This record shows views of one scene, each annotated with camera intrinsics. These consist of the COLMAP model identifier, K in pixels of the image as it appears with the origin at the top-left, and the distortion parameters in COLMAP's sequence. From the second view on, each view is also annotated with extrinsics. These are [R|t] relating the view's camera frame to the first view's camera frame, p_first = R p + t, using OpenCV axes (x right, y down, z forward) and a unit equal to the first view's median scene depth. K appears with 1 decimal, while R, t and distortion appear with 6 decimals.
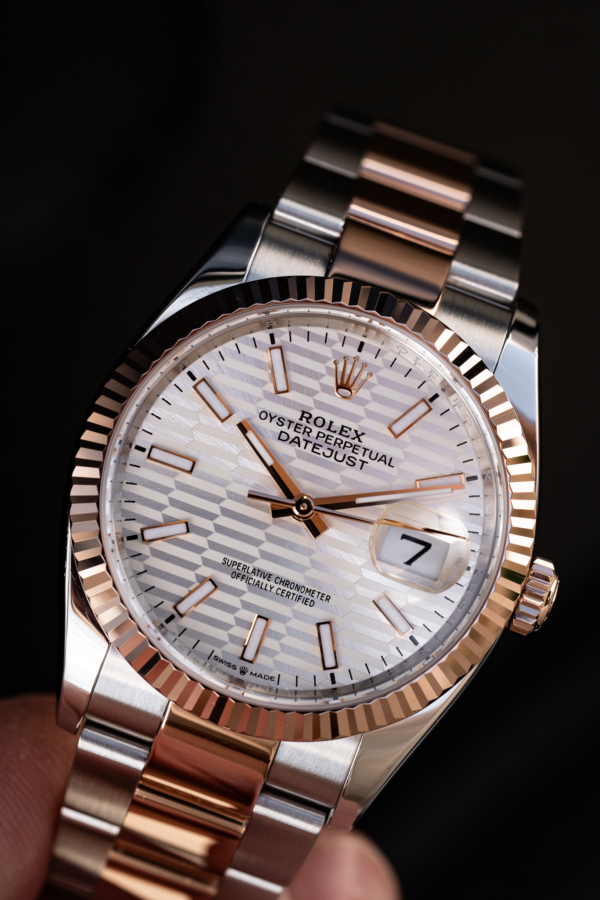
lens RADIAL K [[4483.4, 0, 287.3], [0, 4483.4, 503.9], [0, 0, 1]] dist [2.115396, 0.000000]
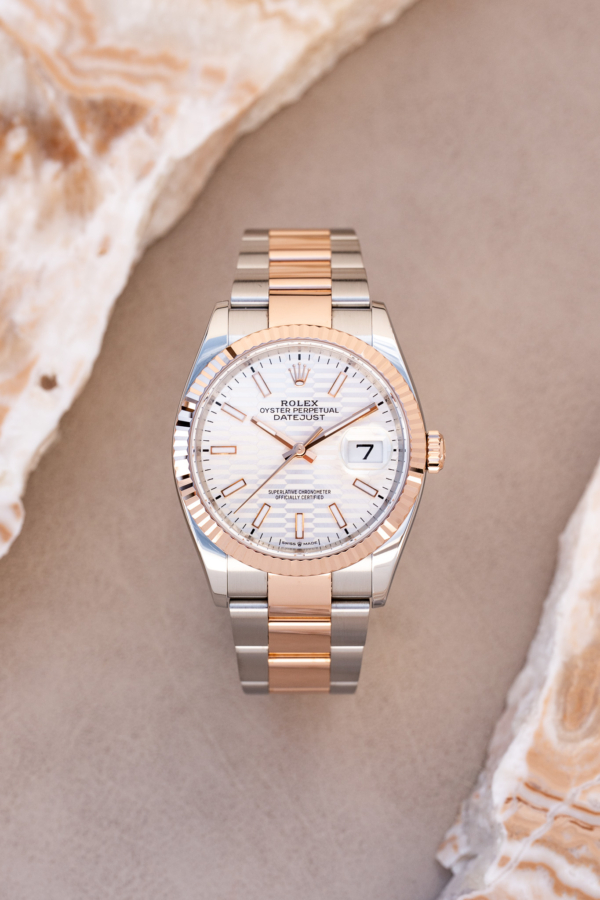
lens RADIAL K [[5108.1, 0, 338.6], [0, 5108.1, 448.1], [0, 0, 1]] dist [2.326586, 0.000000]
pose [[0.938834, -0.343998, -0.016030, 0.052384], [0.344081, 0.938936, 0.002697, -0.000099], [0.014123, -0.008048, 0.999868, -1.097038]]
